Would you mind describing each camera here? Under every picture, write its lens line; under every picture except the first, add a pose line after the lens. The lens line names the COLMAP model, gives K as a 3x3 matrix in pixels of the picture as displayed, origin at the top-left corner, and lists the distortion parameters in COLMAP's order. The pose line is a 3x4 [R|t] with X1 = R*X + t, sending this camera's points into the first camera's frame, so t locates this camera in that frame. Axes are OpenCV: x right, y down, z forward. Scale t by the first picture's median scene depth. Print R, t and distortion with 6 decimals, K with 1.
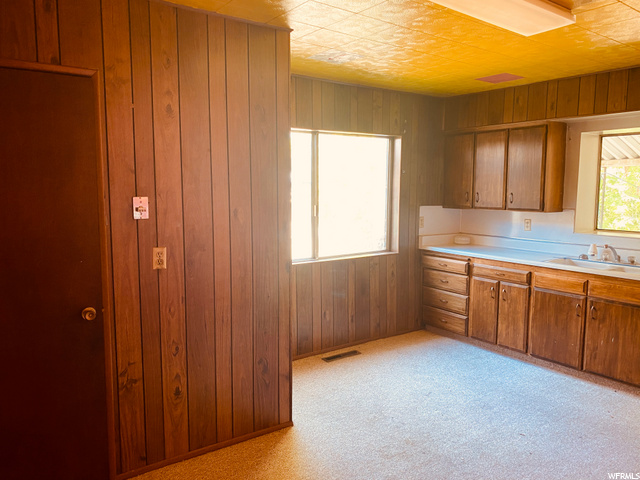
lens RADIAL K [[488.3, 0, 315.4], [0, 488.3, 240.3], [0, 0, 1]] dist [0.021625, -0.026652]
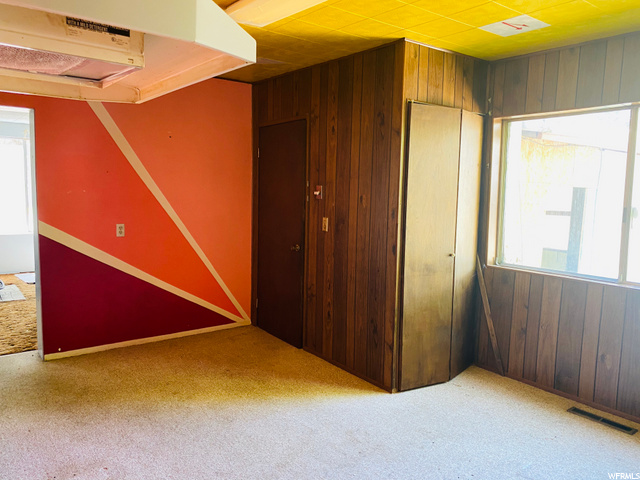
lens RADIAL K [[488.3, 0, 317.3], [0, 488.3, 239.2], [0, 0, 1]] dist [0.021625, -0.026652]
pose [[0.028020, 0.107649, -0.993794, 0.977300], [-0.127389, 0.986463, 0.103263, -0.058676], [0.991457, 0.123705, 0.041354, 0.713863]]
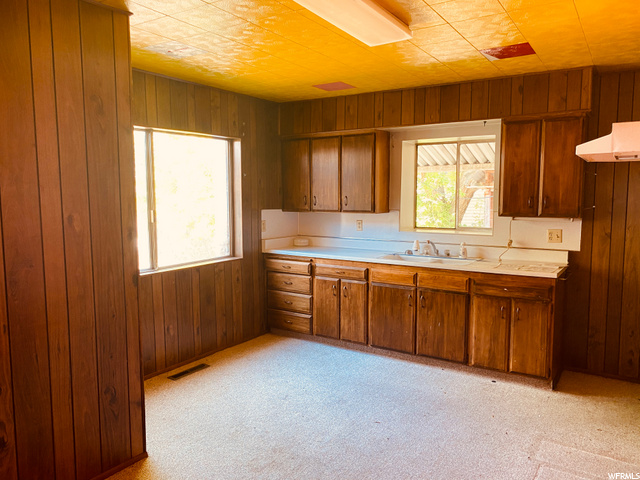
lens RADIAL K [[488.3, 0, 314.1], [0, 488.3, 240.3], [0, 0, 1]] dist [0.021625, -0.026652]
pose [[0.935063, -0.040613, 0.352148, -0.058420], [0.044385, 0.999011, -0.002639, 0.000035], [-0.351693, 0.018098, 0.935940, 0.047047]]
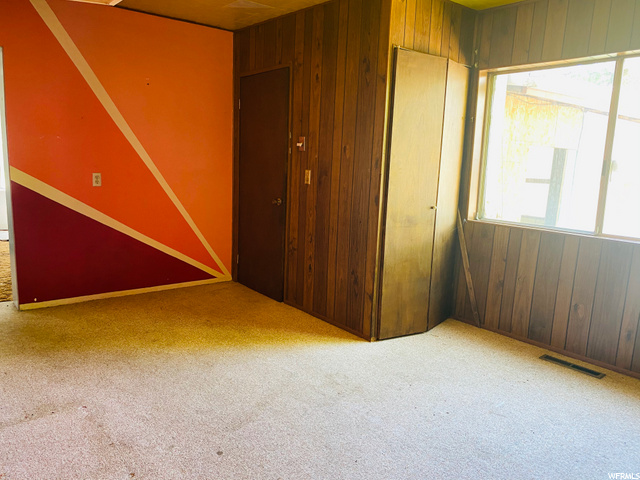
lens RADIAL K [[488.3, 0, 318.6], [0, 488.3, 244.8], [0, 0, 1]] dist [0.021625, -0.026652]
pose [[0.066568, 0.174009, -0.982492, 0.977029], [-0.146711, 0.975680, 0.162862, -0.007774], [0.986937, 0.133301, 0.090478, 0.719359]]
